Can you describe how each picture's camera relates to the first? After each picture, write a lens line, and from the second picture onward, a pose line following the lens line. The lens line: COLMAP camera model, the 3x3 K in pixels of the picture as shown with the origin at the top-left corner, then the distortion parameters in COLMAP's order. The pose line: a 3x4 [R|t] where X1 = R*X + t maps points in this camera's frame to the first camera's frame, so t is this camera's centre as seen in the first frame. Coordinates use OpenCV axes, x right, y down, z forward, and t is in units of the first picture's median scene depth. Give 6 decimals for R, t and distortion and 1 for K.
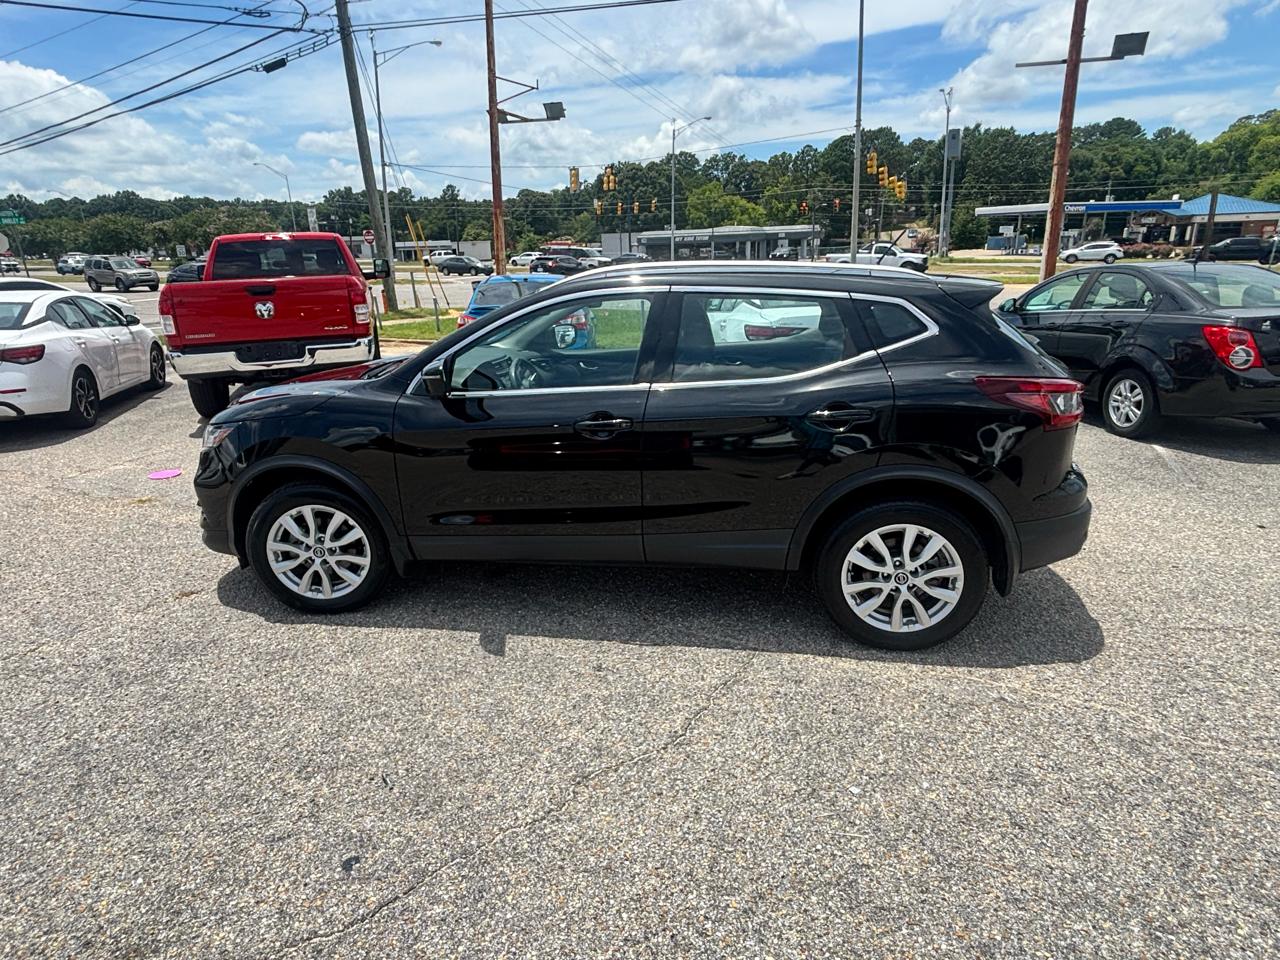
lens RADIAL K [[753.9, 0, 636.9], [0, 753.9, 477.2], [0, 0, 1]] dist [-0.015631, 0.009657]
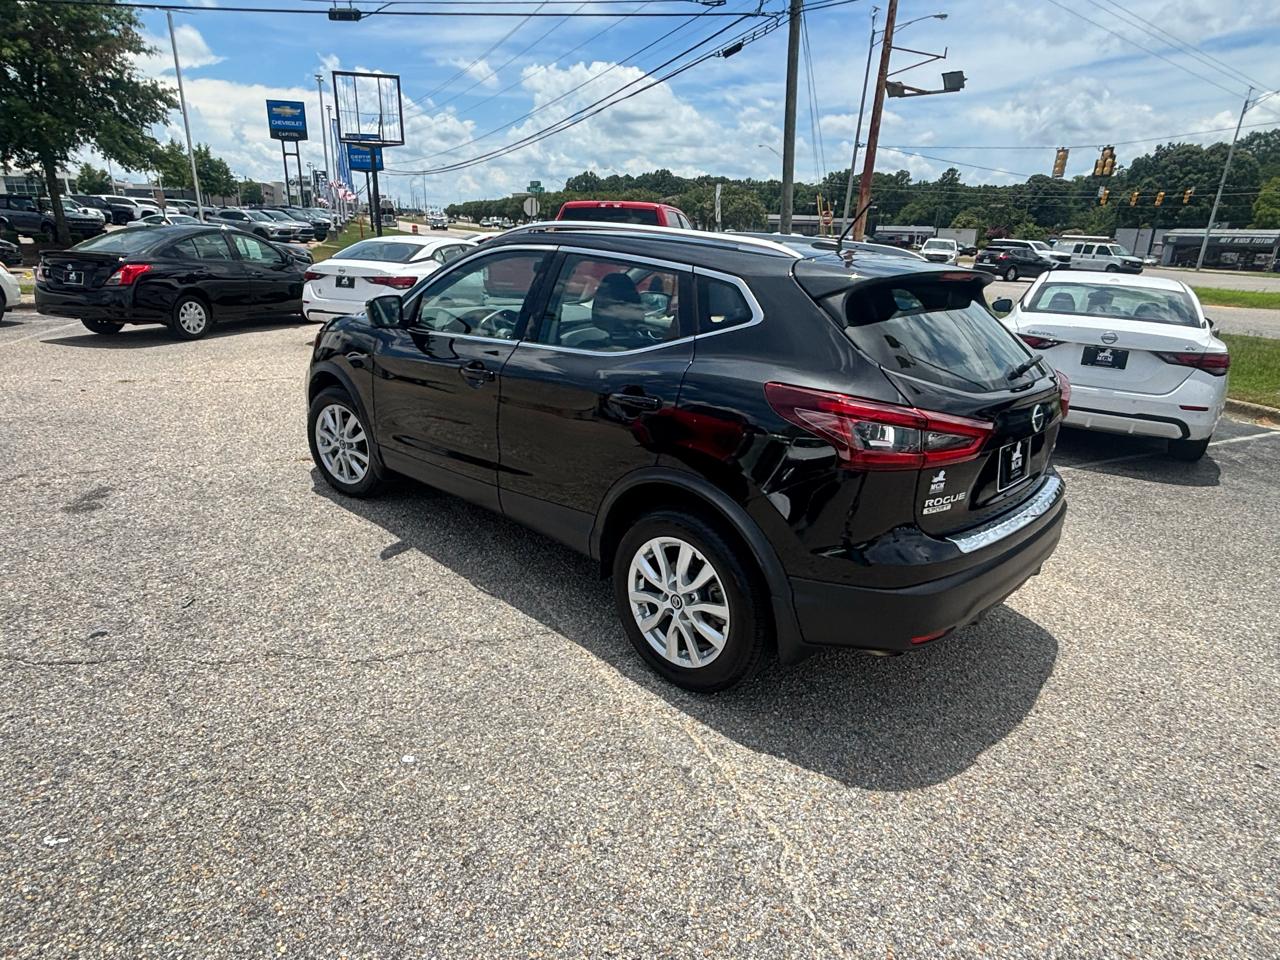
lens RADIAL K [[753.9, 0, 636.8], [0, 753.9, 480.7], [0, 0, 1]] dist [-0.015631, 0.009657]
pose [[0.816181, 0.231879, -0.529227, 0.118599], [-0.219378, 0.971715, 0.087427, -0.010540], [0.534530, 0.044745, 0.843964, 0.038938]]
